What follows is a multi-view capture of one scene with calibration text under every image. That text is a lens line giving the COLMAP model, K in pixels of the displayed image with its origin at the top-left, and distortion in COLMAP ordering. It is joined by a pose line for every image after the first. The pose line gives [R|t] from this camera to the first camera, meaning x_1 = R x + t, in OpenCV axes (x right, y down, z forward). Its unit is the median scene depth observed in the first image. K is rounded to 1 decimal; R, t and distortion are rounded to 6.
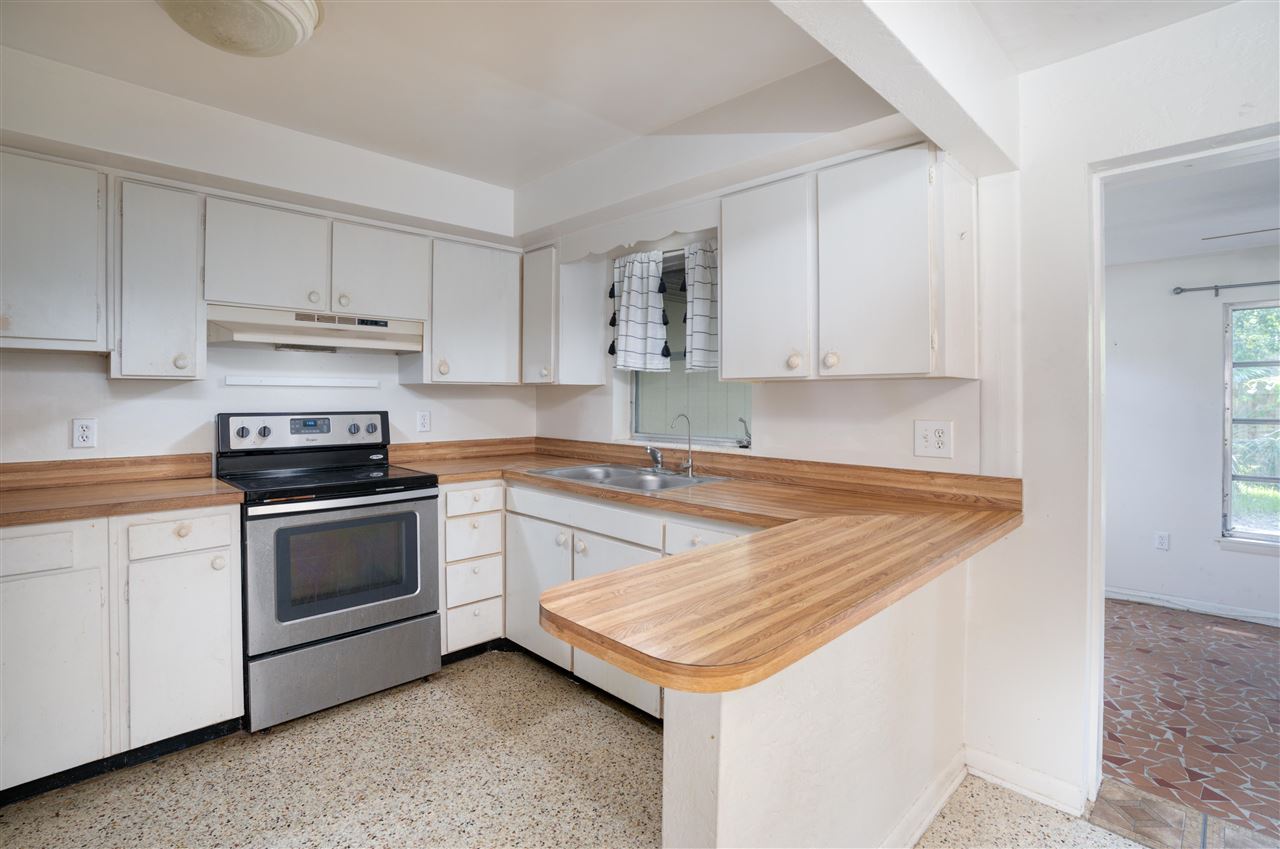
lens RADIAL K [[604.1, 0, 645.0], [0, 604.1, 393.9], [0, 0, 1]] dist [-0.048425, 0.008281]
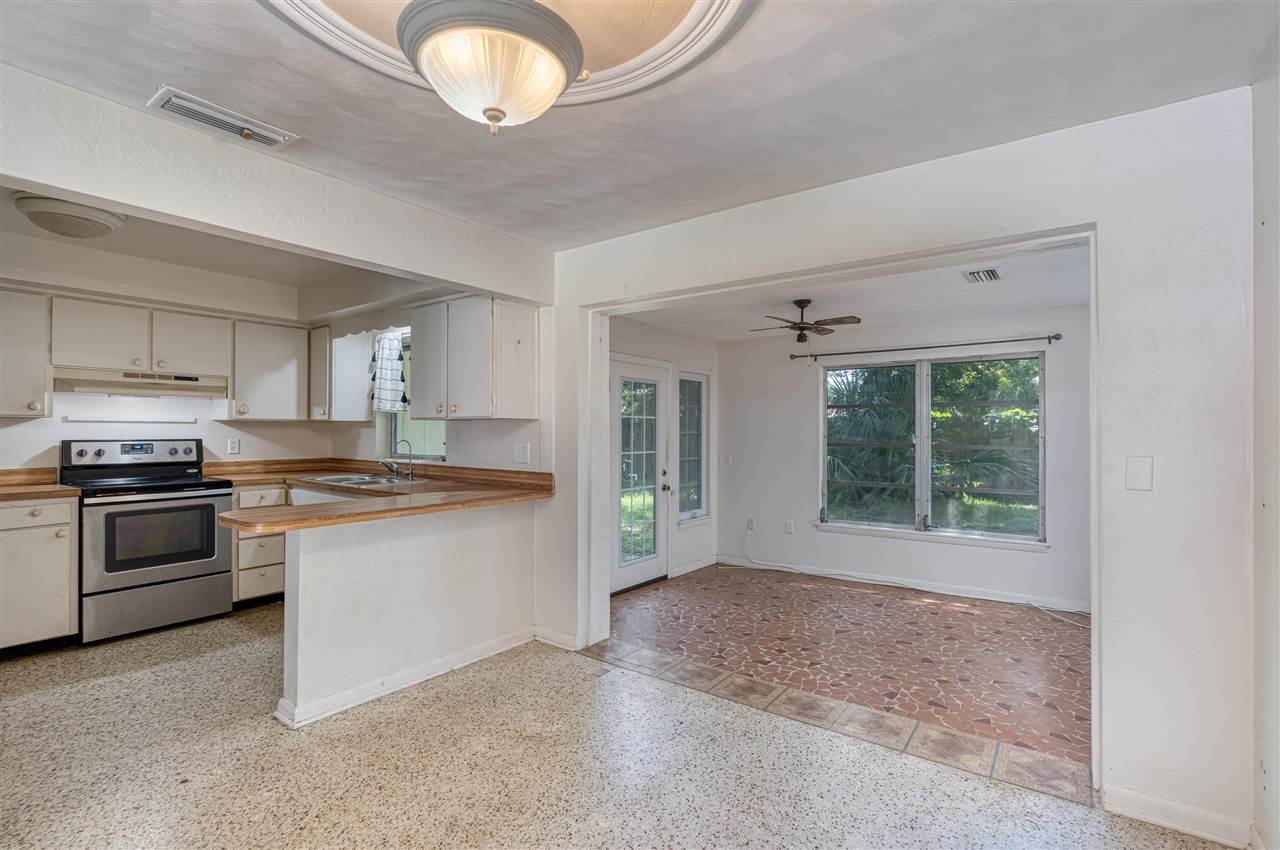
lens RADIAL K [[586.8, 0, 642.4], [0, 586.8, 426.3], [0, 0, 1]] dist [-0.009661, 0.002864]
pose [[0.987783, 0.001085, 0.155831, 0.473165], [-0.000907, 0.999999, -0.001217, -0.000946], [-0.155832, 0.001061, 0.987783, -0.652588]]
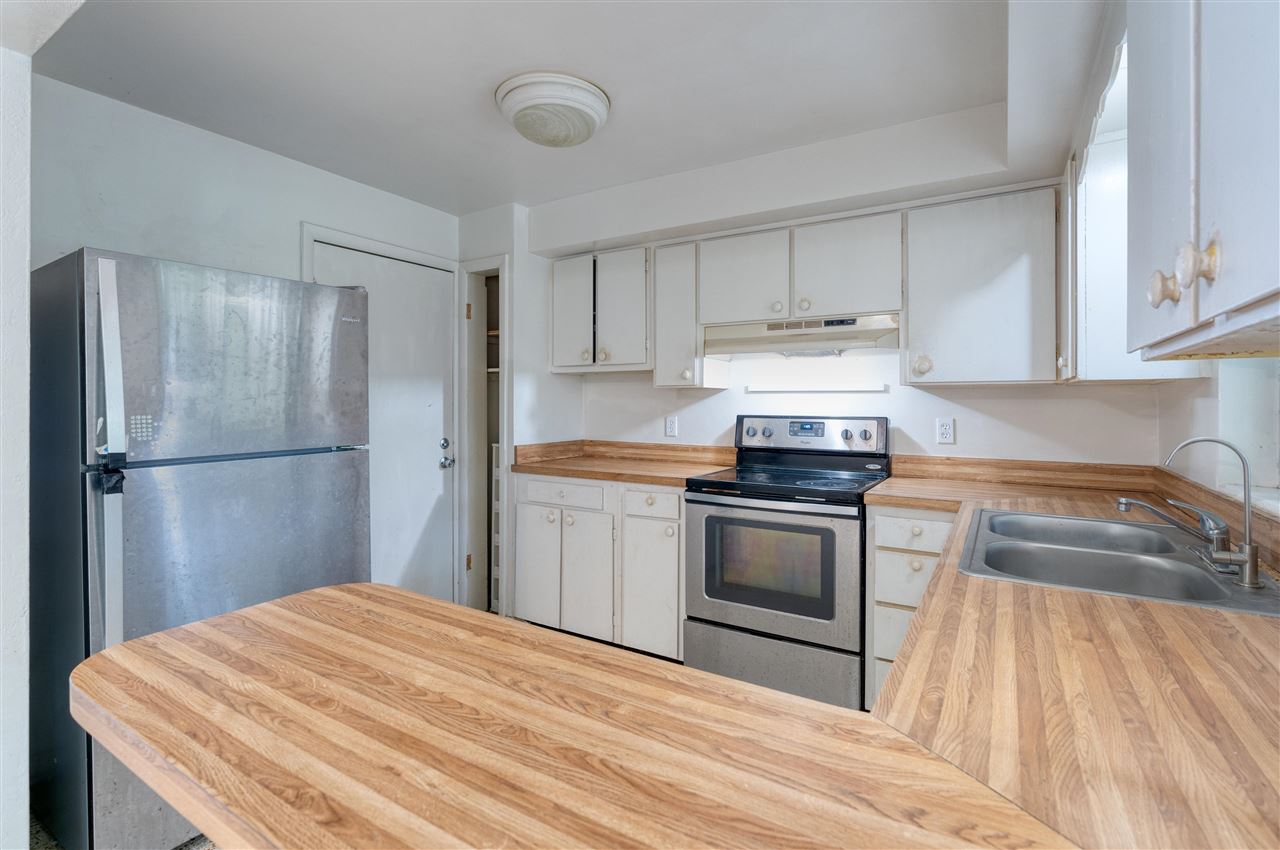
lens RADIAL K [[586.8, 0, 650.2], [0, 586.8, 403.4], [0, 0, 1]] dist [-0.009661, 0.002864]
pose [[0.229488, -0.000196, -0.973311, 0.411426], [0.003549, 0.999994, 0.000635, 0.007996], [0.973305, -0.003600, 0.229488, 0.548237]]
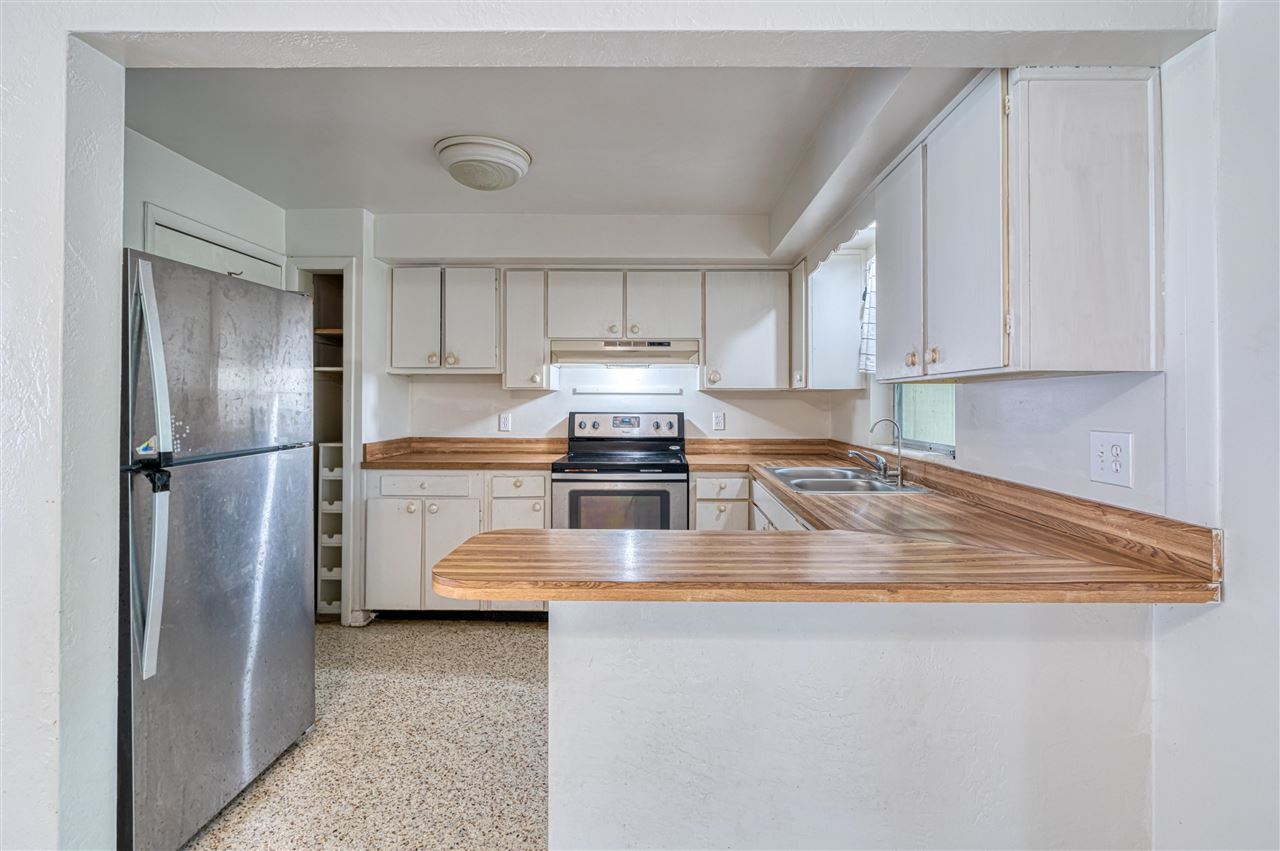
lens RADIAL K [[586.8, 0, 657.6], [0, 586.8, 397.0], [0, 0, 1]] dist [-0.009661, 0.002864]
pose [[0.698971, -0.006411, -0.715121, 0.503038], [0.003199, 0.999978, -0.005838, 0.004742], [0.715143, 0.001793, 0.698976, 0.115448]]
